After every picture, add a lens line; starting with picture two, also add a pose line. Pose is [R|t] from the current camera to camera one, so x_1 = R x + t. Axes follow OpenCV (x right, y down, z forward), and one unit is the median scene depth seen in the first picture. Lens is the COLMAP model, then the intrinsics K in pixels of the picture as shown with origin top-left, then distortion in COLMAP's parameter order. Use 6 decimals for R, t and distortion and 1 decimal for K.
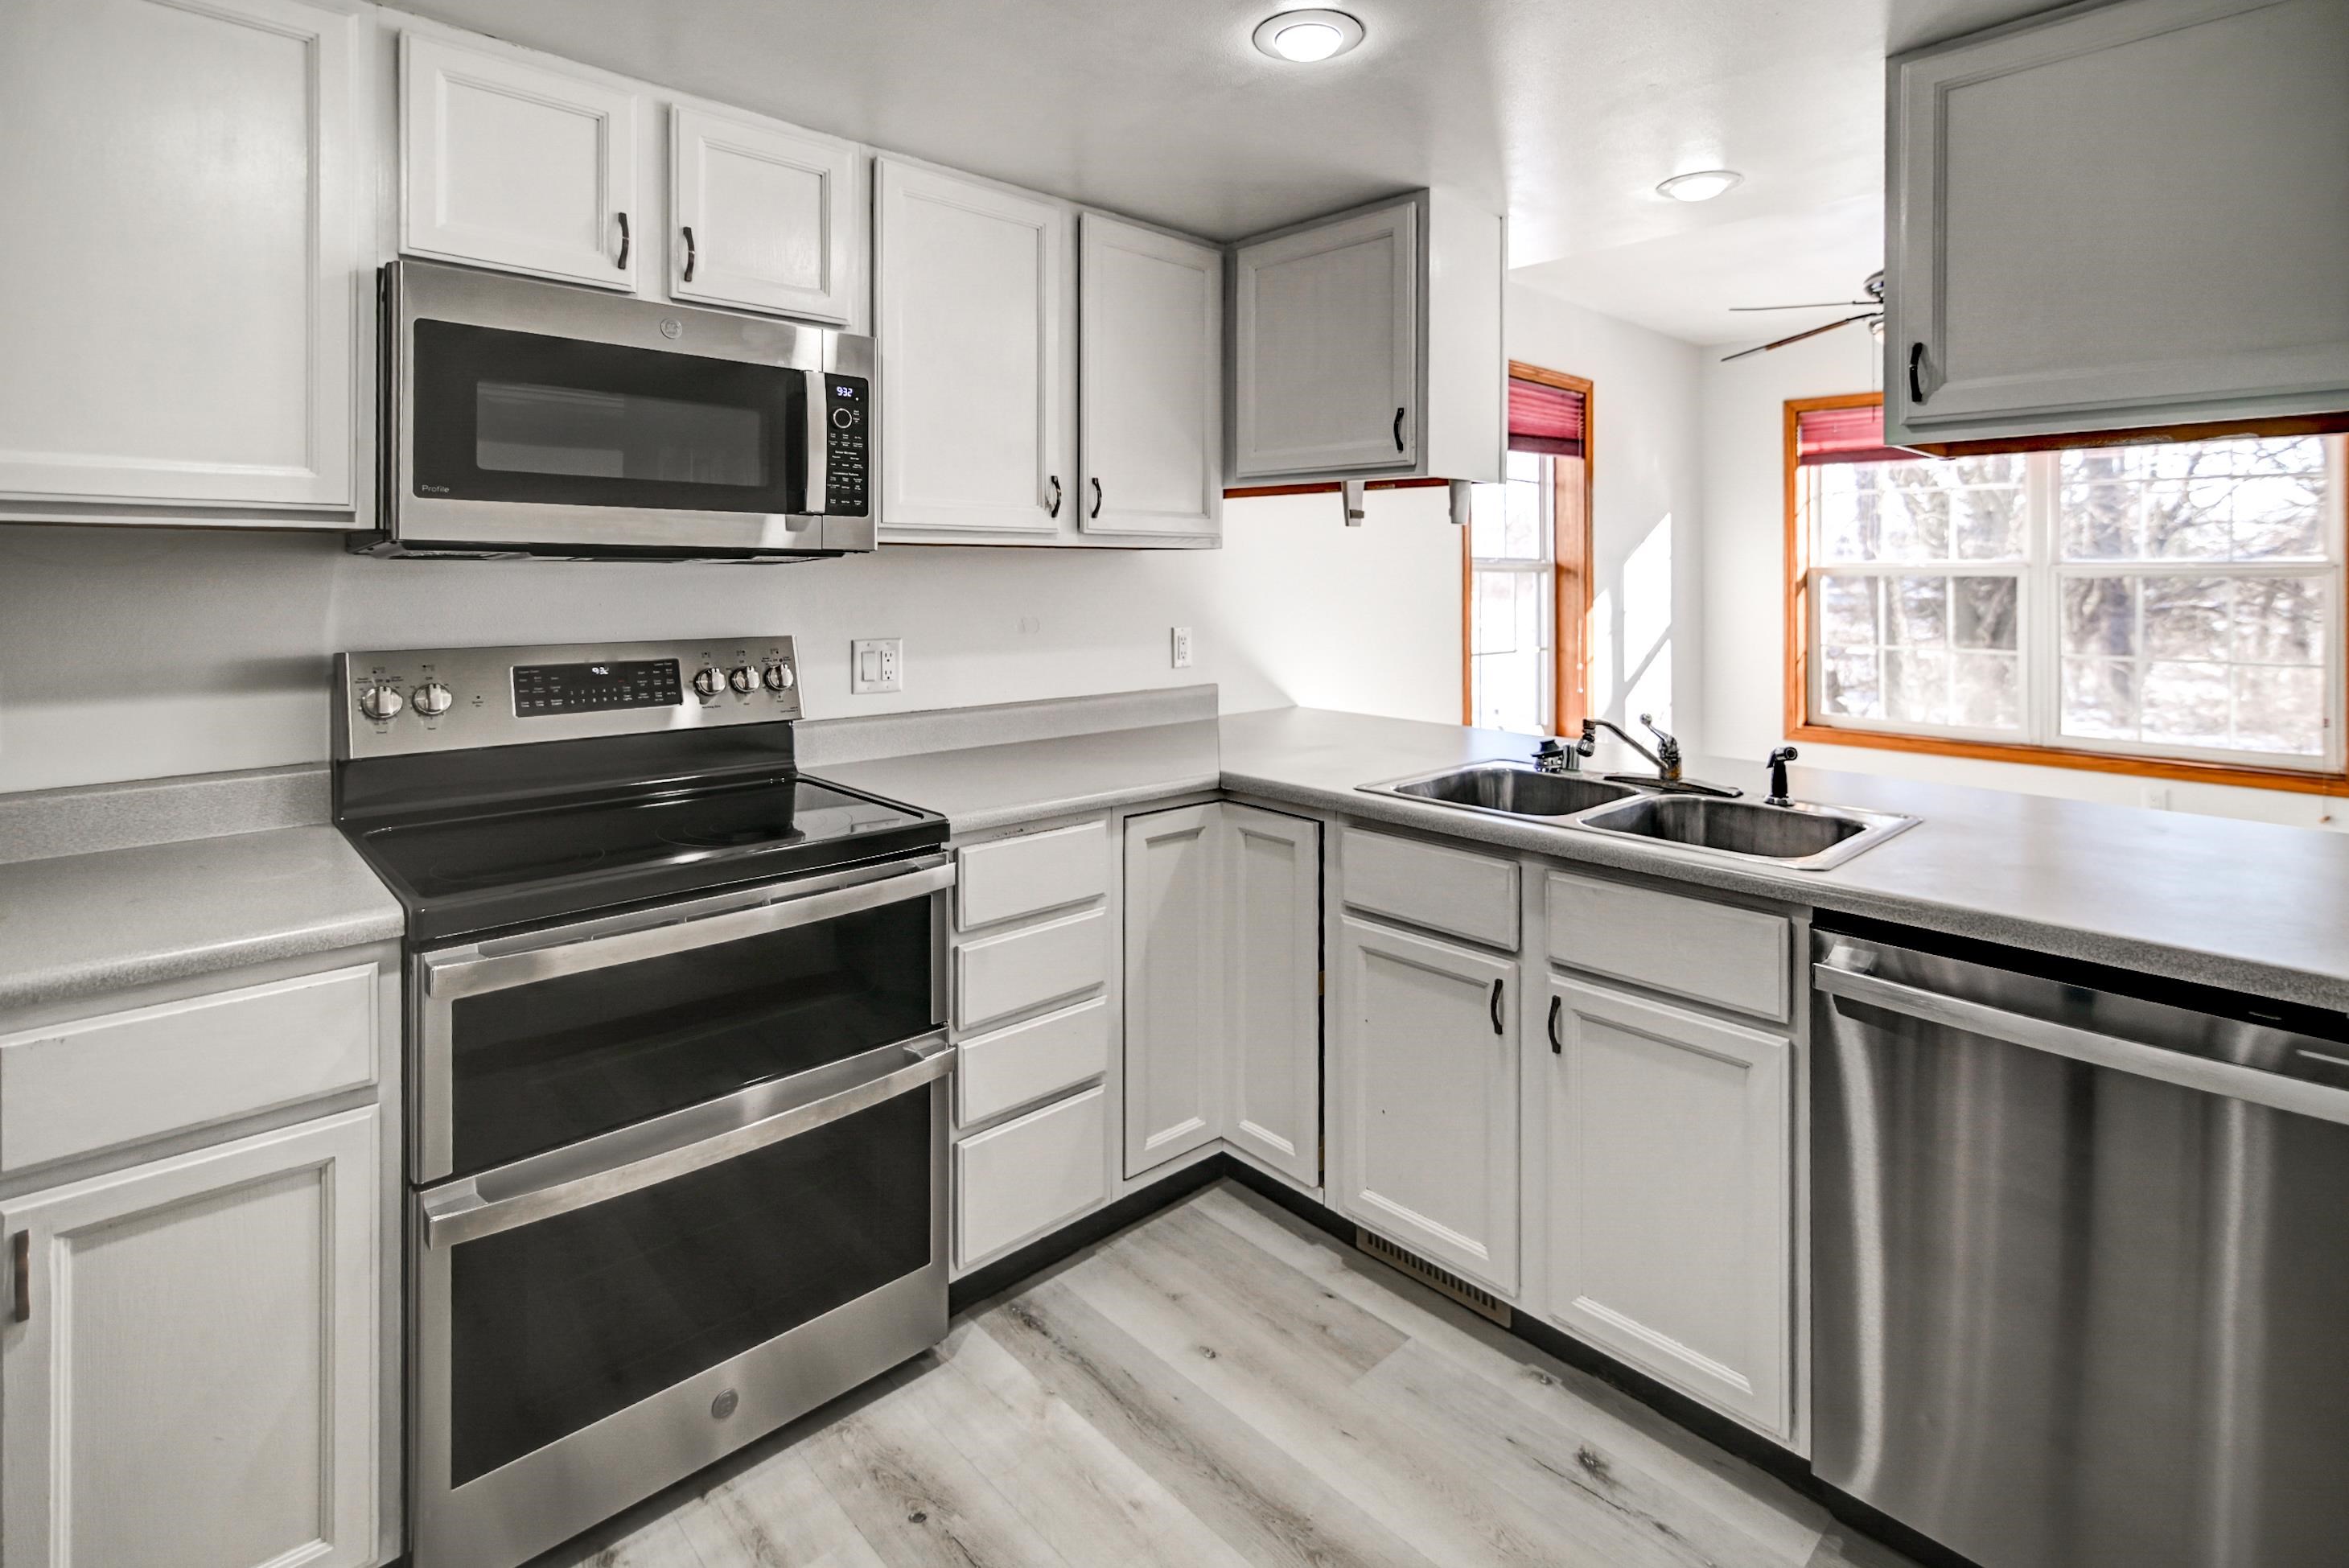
lens RADIAL K [[1138.8, 0, 1162.2], [0, 1138.8, 570.1], [0, 0, 1]] dist [-0.000125, 0.001142]
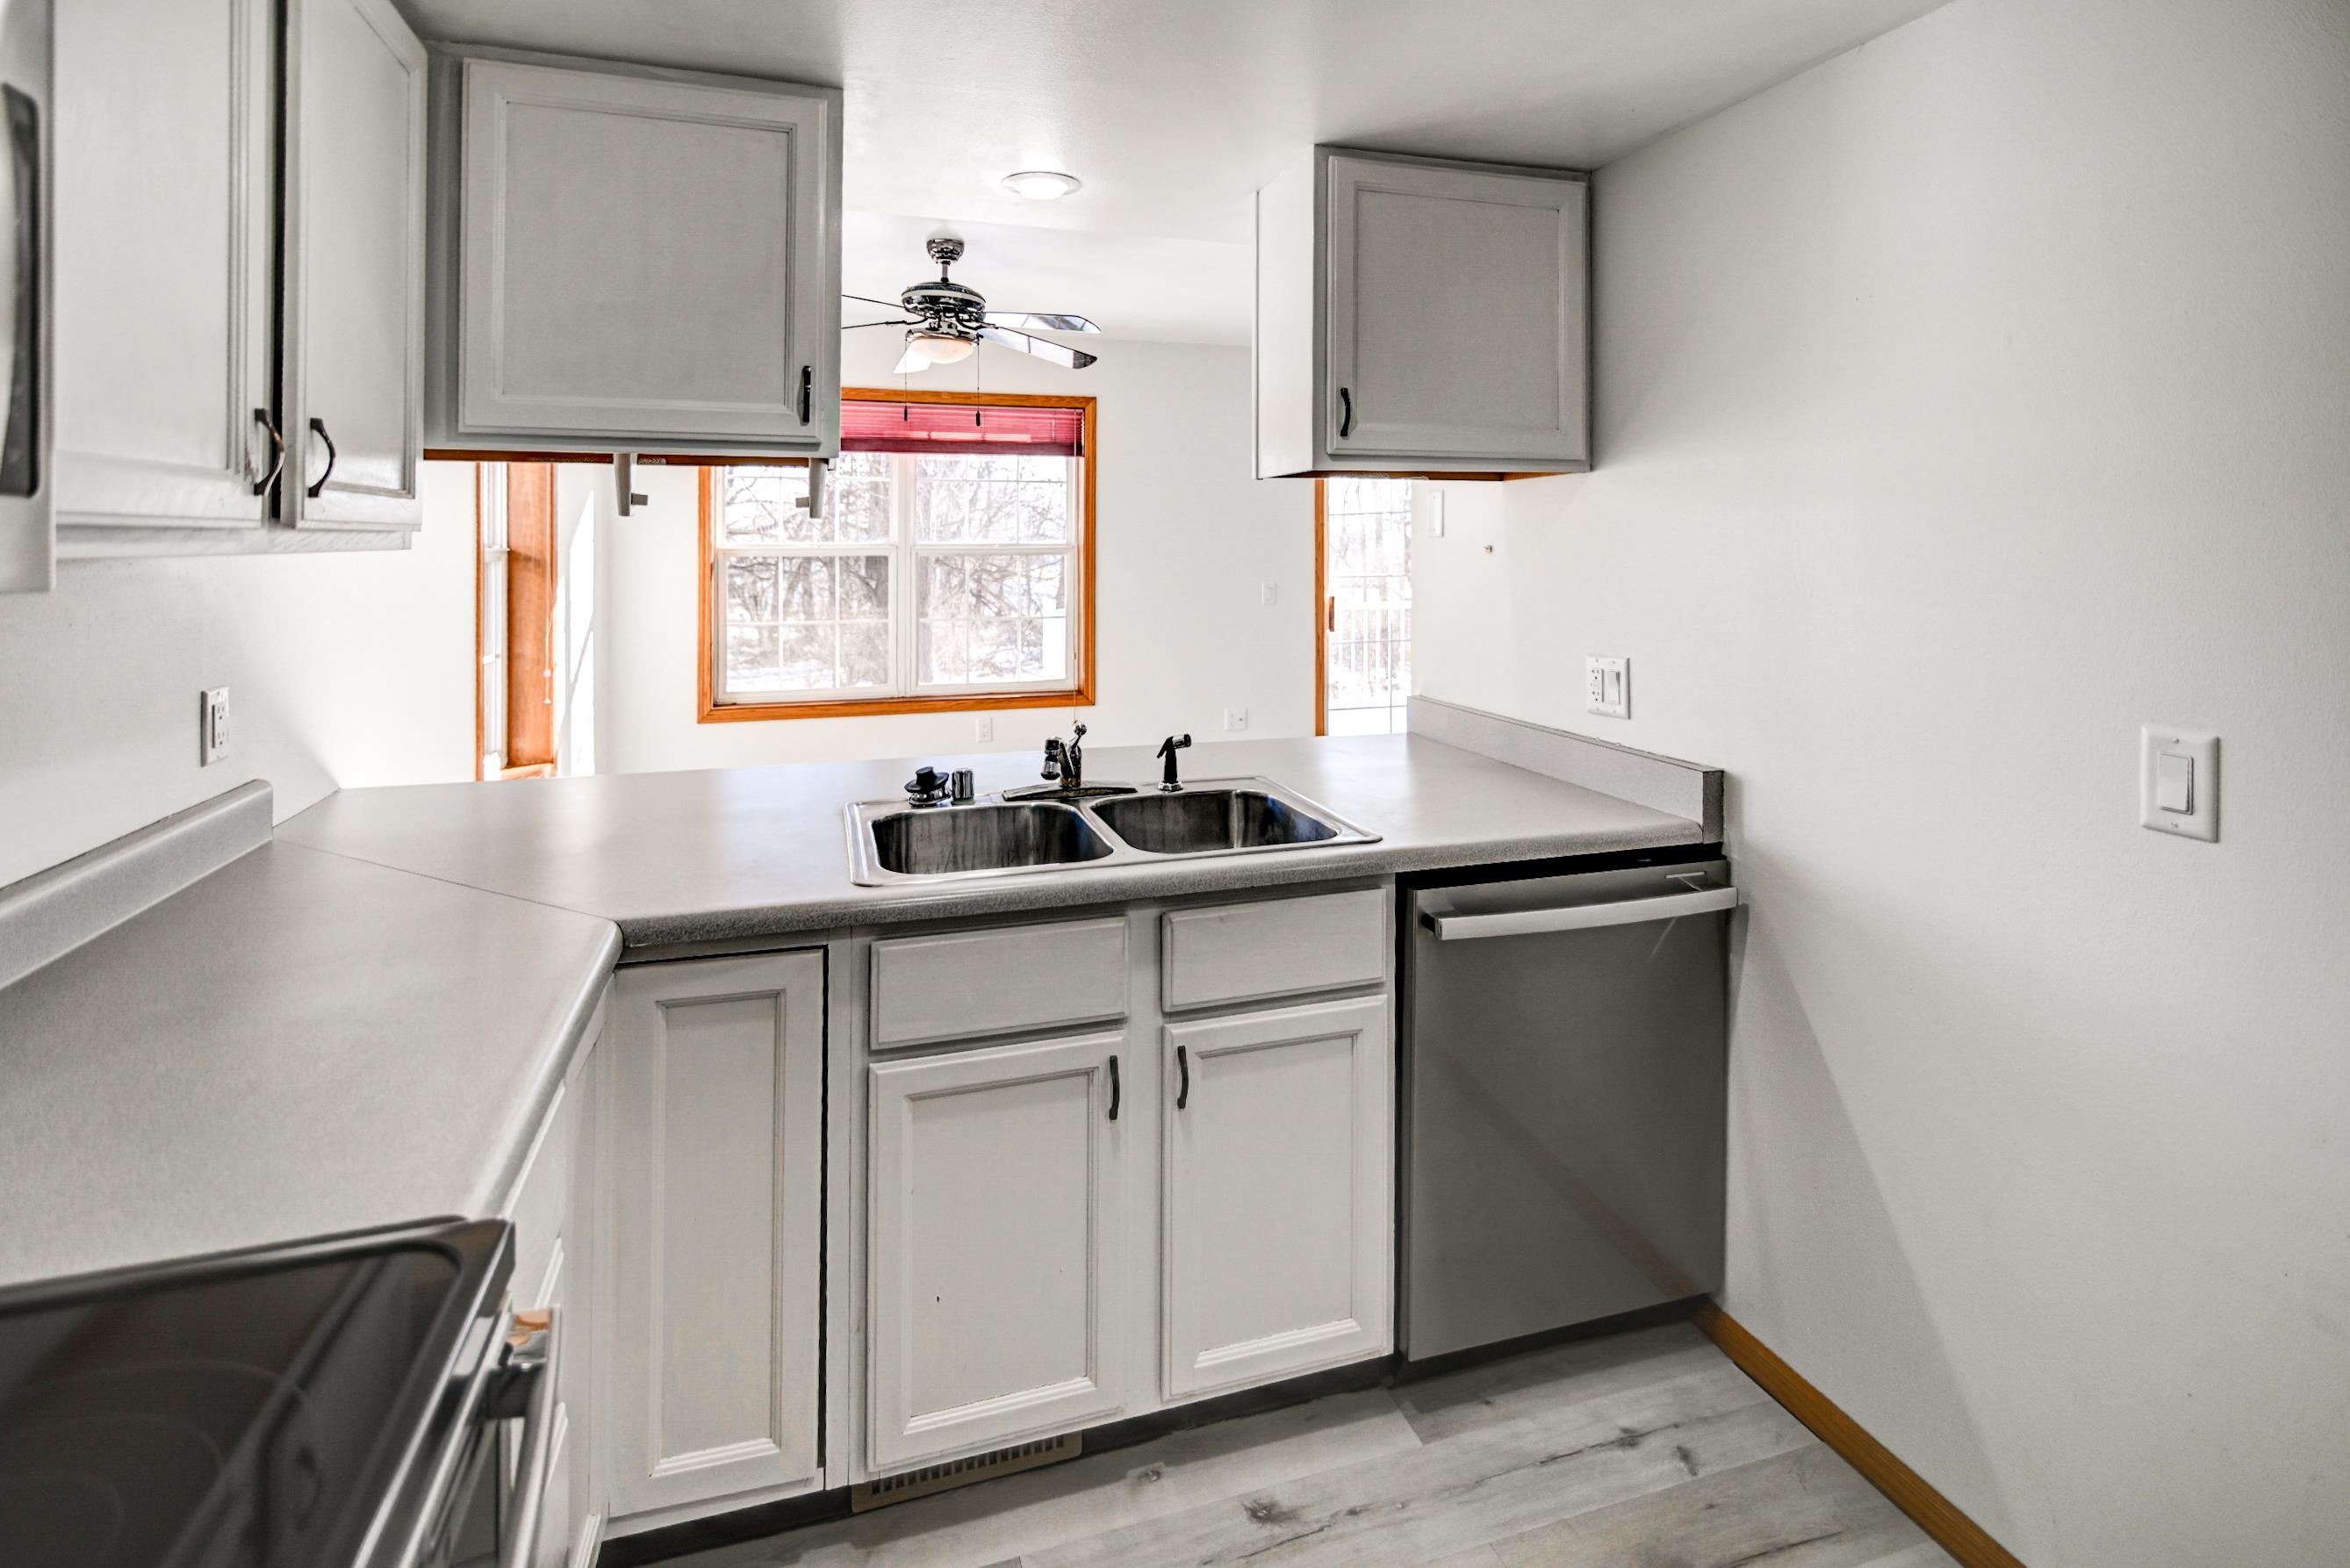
lens RADIAL K [[1137.2, 0, 1146.9], [0, 1137.2, 530.3], [0, 0, 1]] dist [-0.001253, 0.000886]
pose [[0.428446, 0.002573, 0.903564, -0.358362], [0.001738, 0.999992, -0.003672, -0.029362], [-0.903566, 0.003143, 0.428438, 0.451069]]
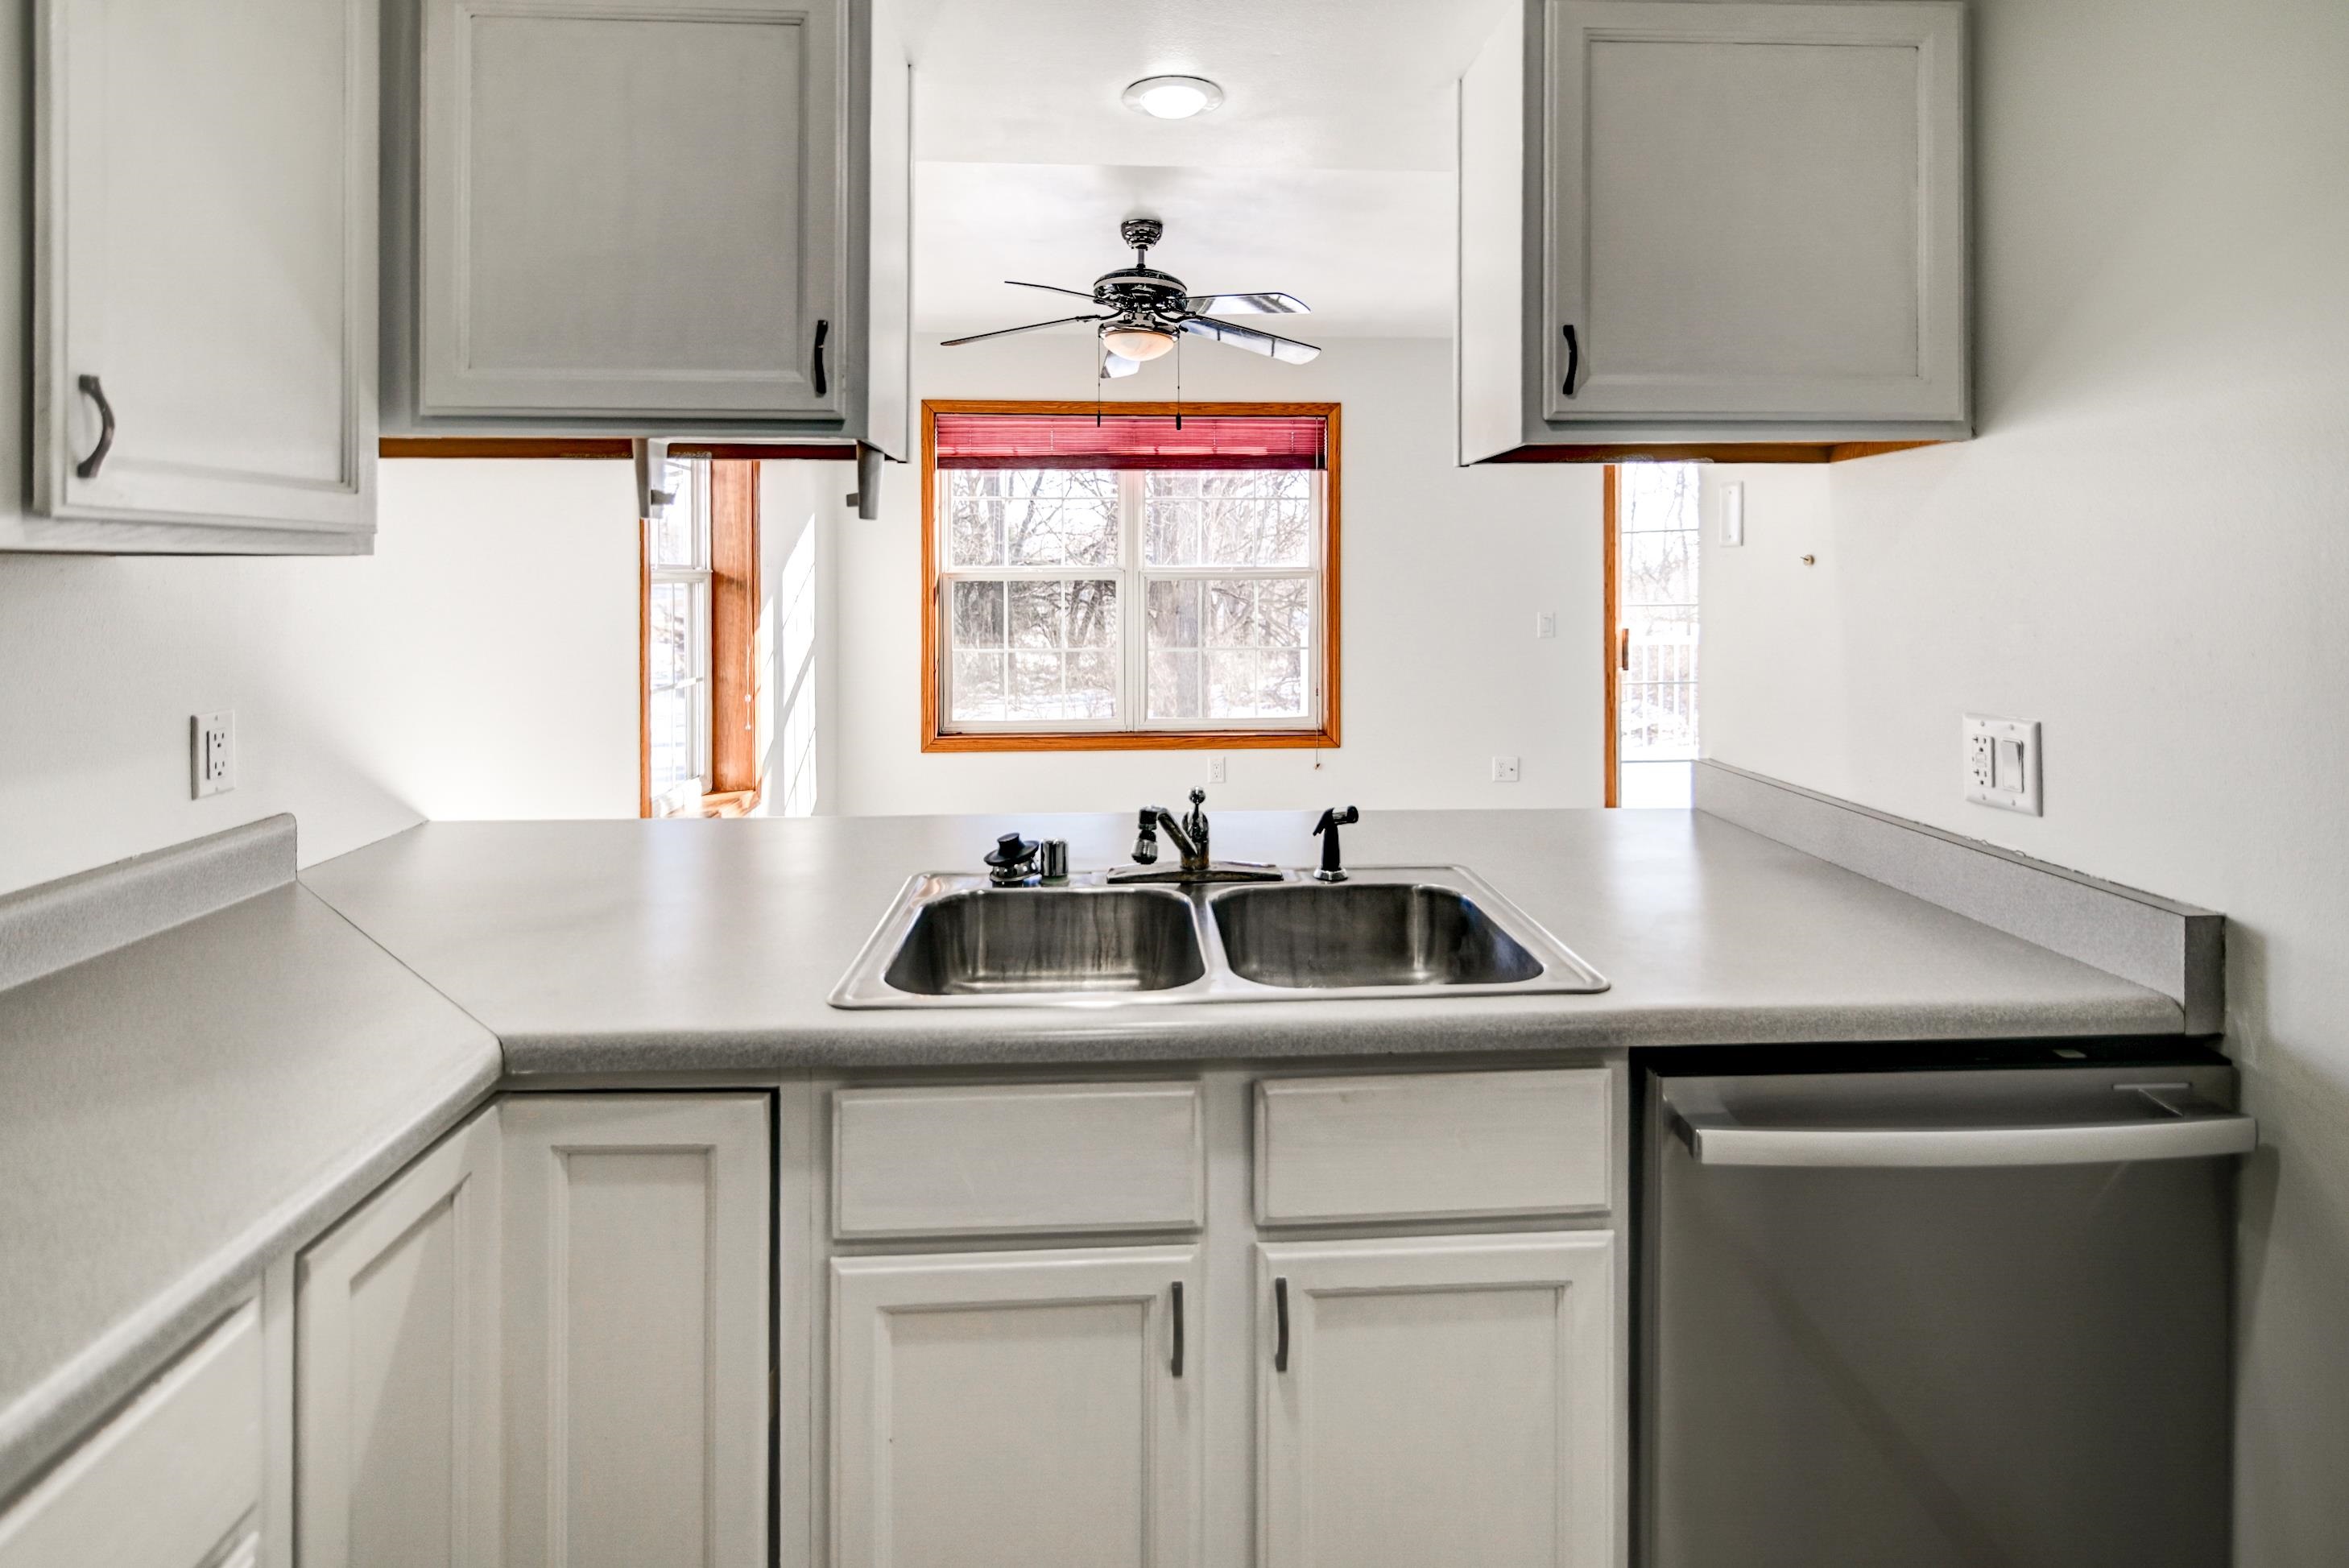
lens RADIAL K [[1138.8, 0, 1162.2], [0, 1138.8, 570.1], [0, 0, 1]] dist [-0.000125, 0.001142]
pose [[0.637469, -0.005413, 0.770457, -0.126890], [0.005101, 0.999983, 0.002805, -0.013495], [-0.770459, 0.002142, 0.637486, 0.465839]]
